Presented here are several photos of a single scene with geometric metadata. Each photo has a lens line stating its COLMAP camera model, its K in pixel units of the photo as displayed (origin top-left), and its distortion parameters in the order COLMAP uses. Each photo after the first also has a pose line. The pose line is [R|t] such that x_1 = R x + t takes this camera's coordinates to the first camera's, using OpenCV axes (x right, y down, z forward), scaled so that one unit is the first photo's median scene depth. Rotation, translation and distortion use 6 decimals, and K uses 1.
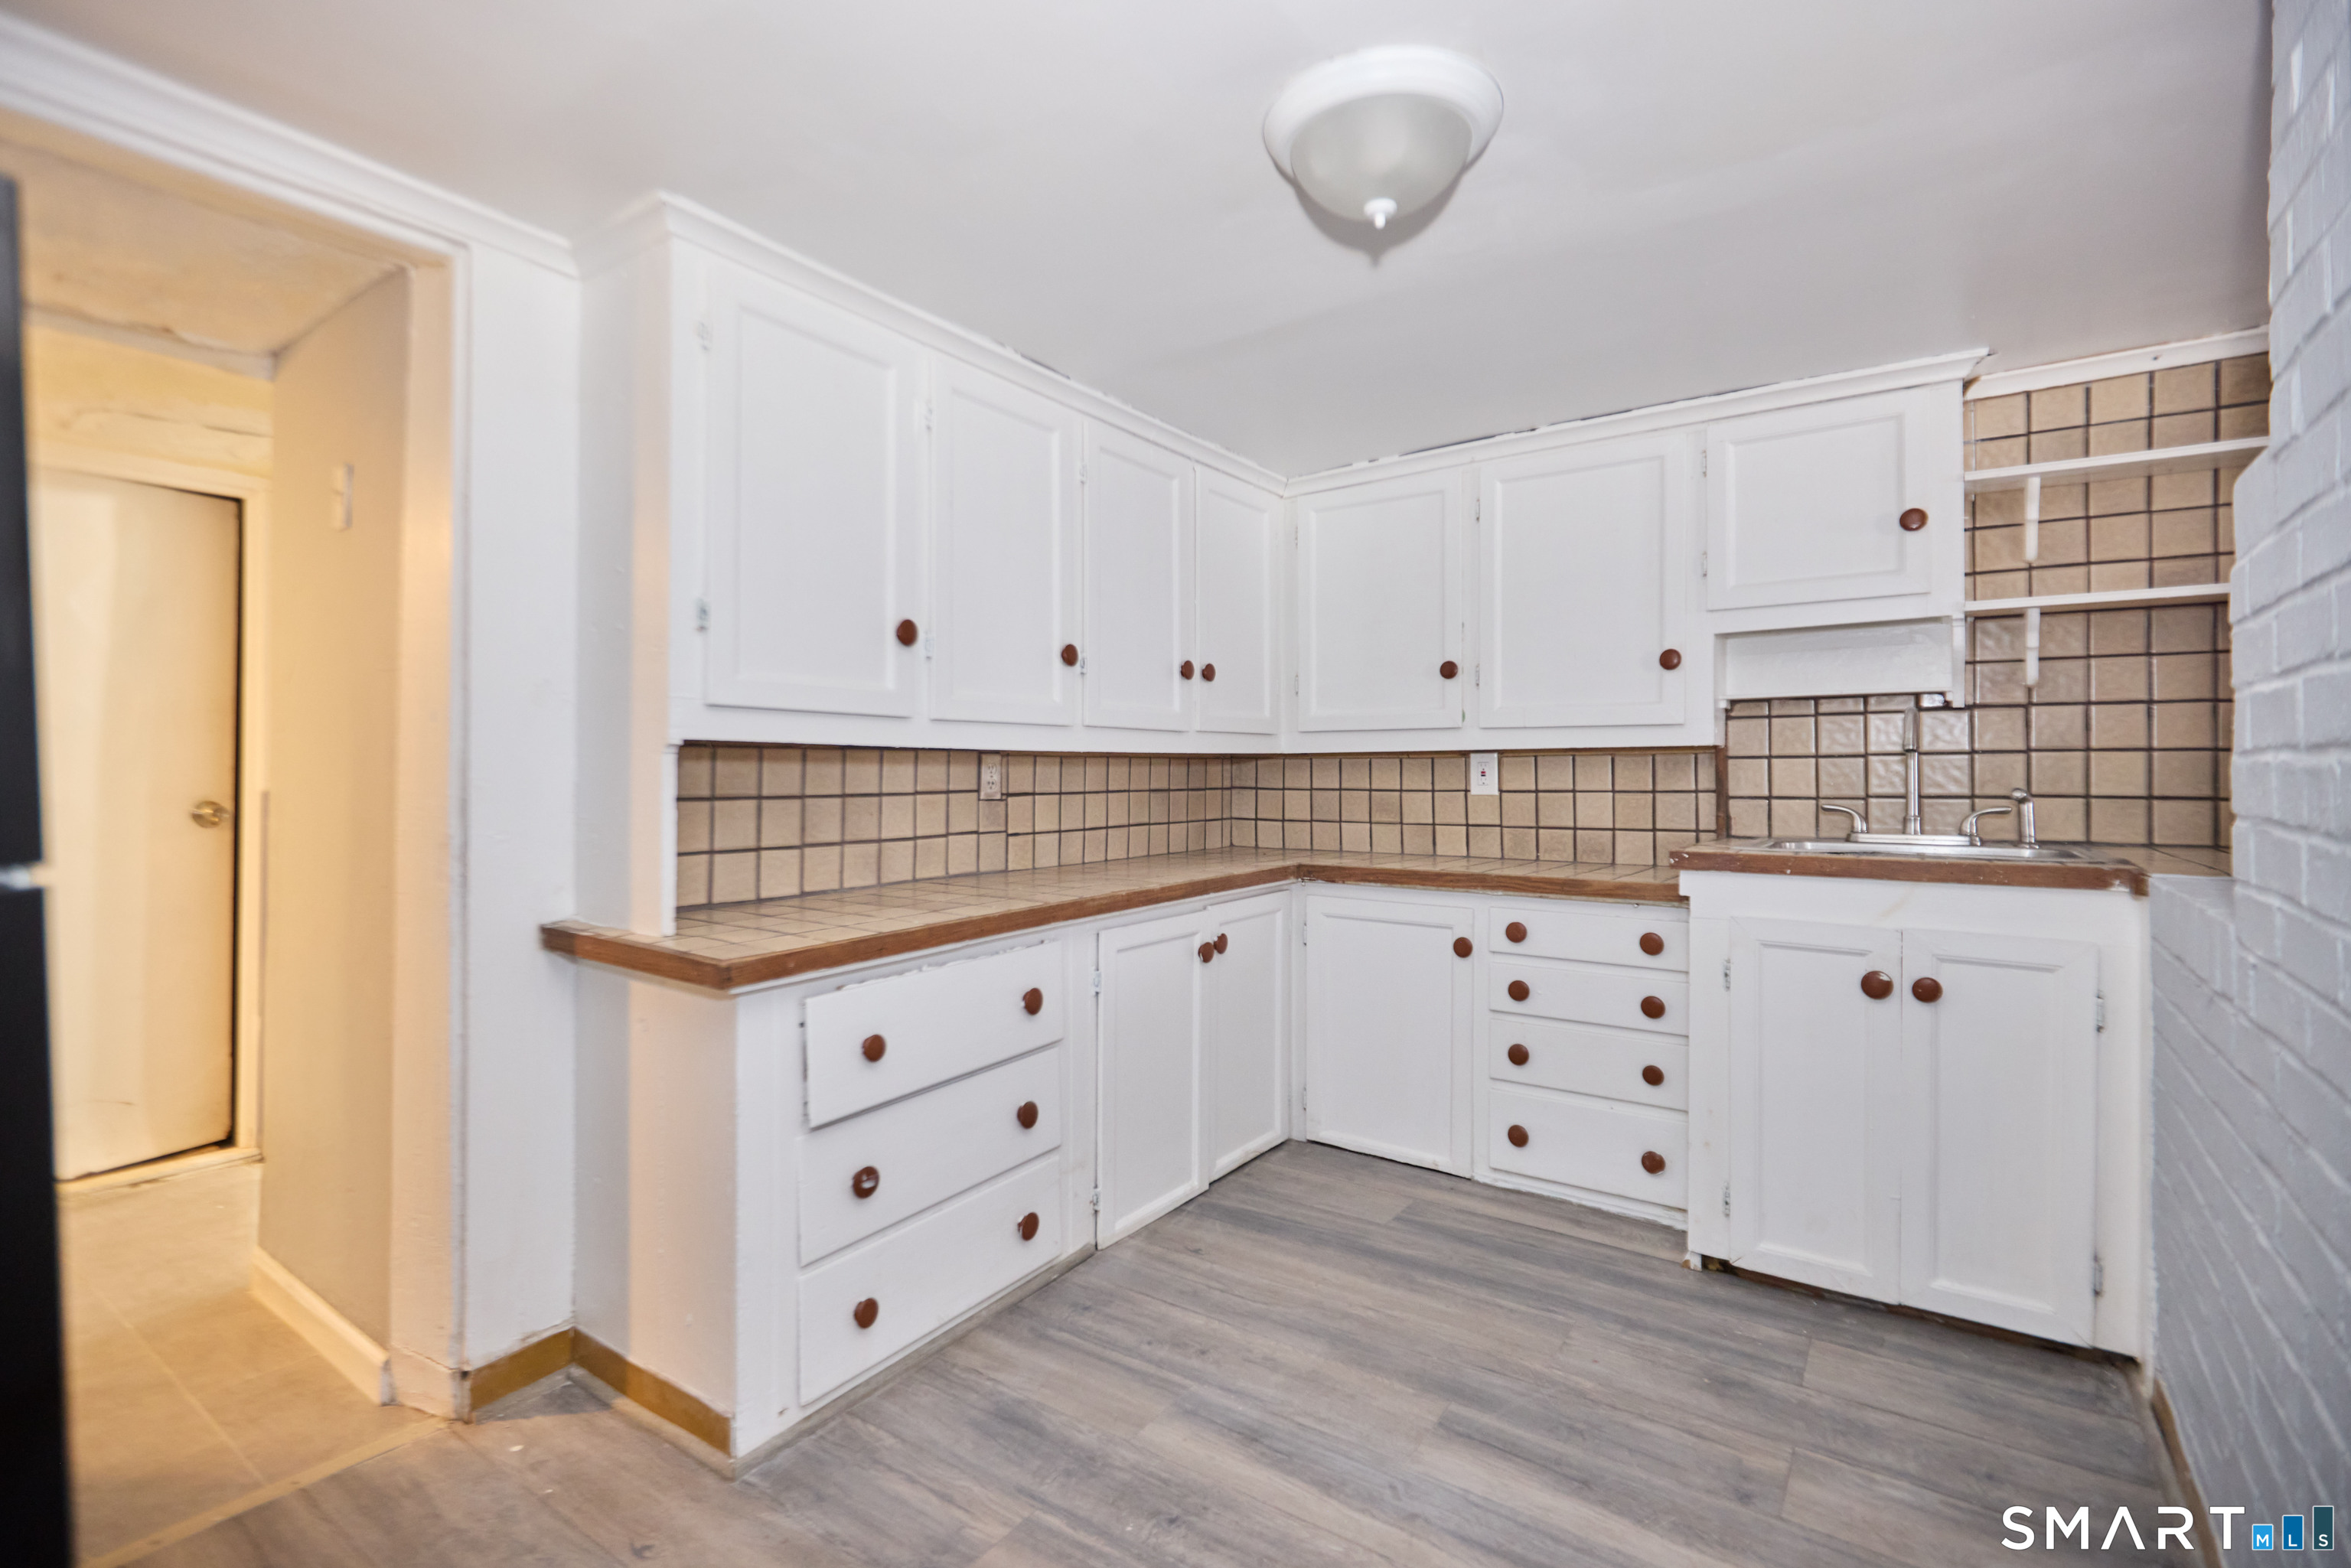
lens RADIAL K [[1094.5, 0, 1160.8], [0, 1094.5, 761.4], [0, 0, 1]] dist [0.001524, -0.000692]
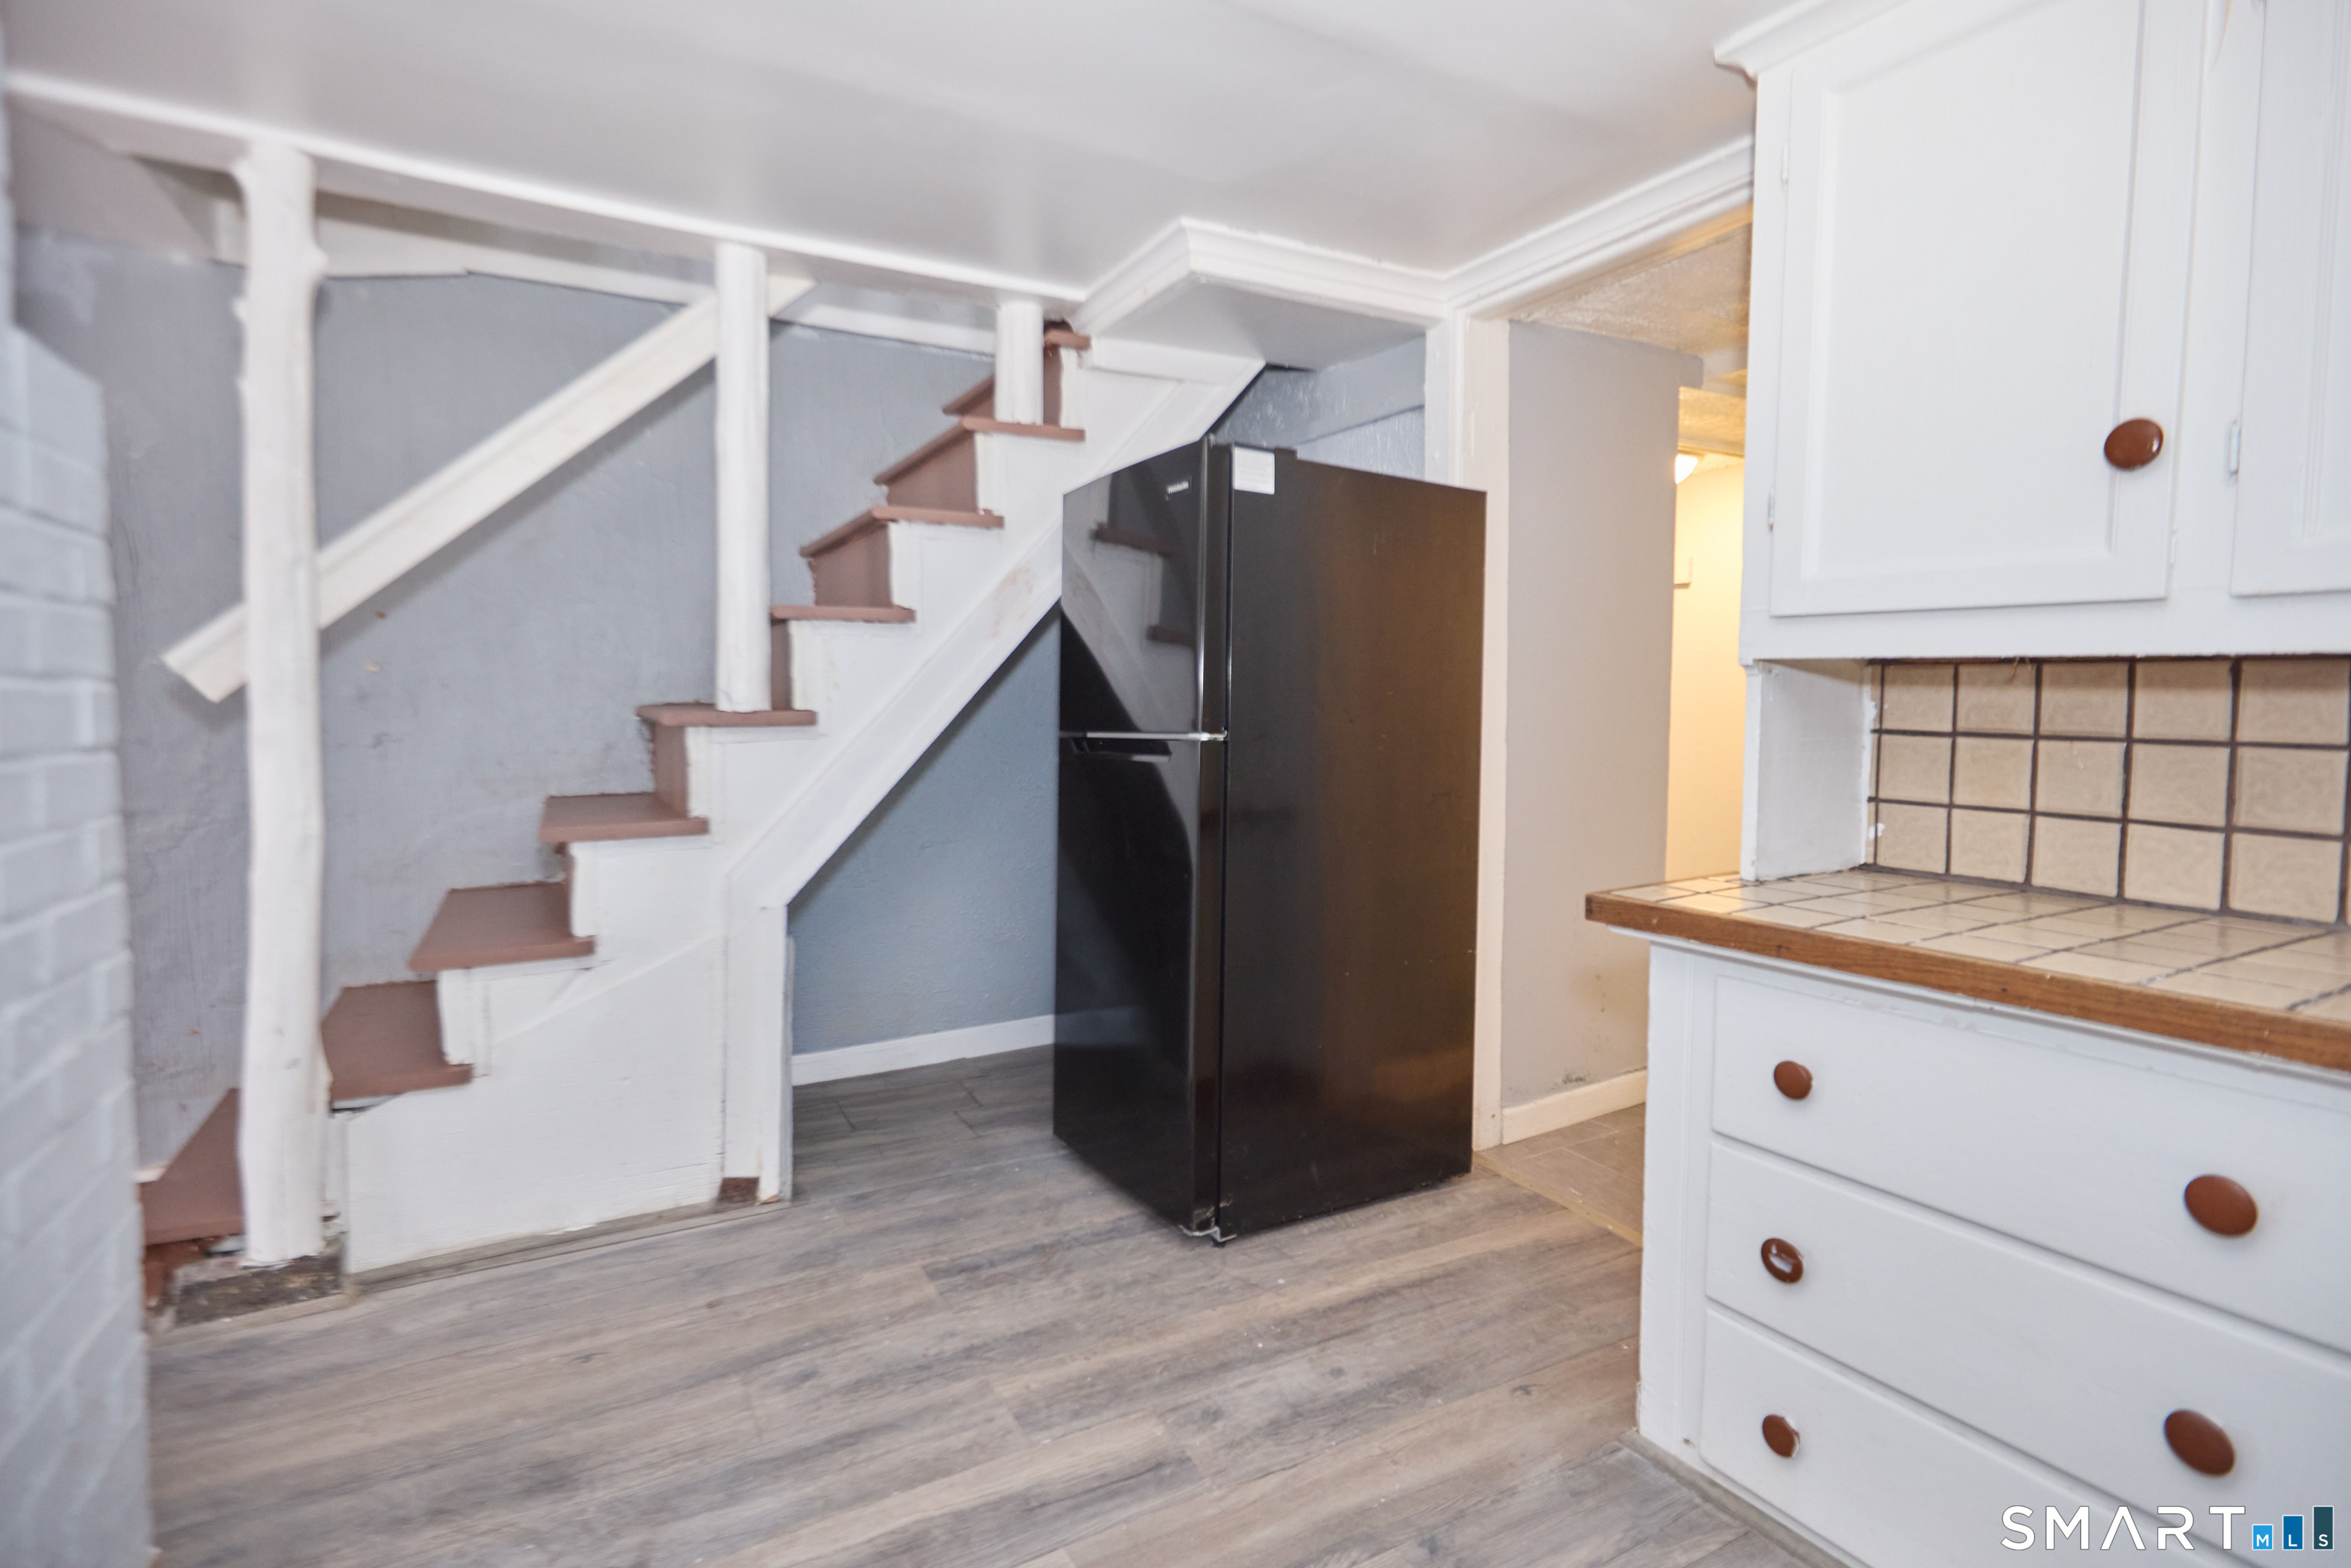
lens RADIAL K [[1094.5, 0, 1160.8], [0, 1094.5, 761.4], [0, 0, 1]] dist [0.001524, -0.000692]
pose [[-0.425715, 0.048764, -0.903542, 0.509891], [-0.001384, 0.998511, 0.054542, 0.011791], [0.904856, 0.024470, -0.425013, 0.856386]]
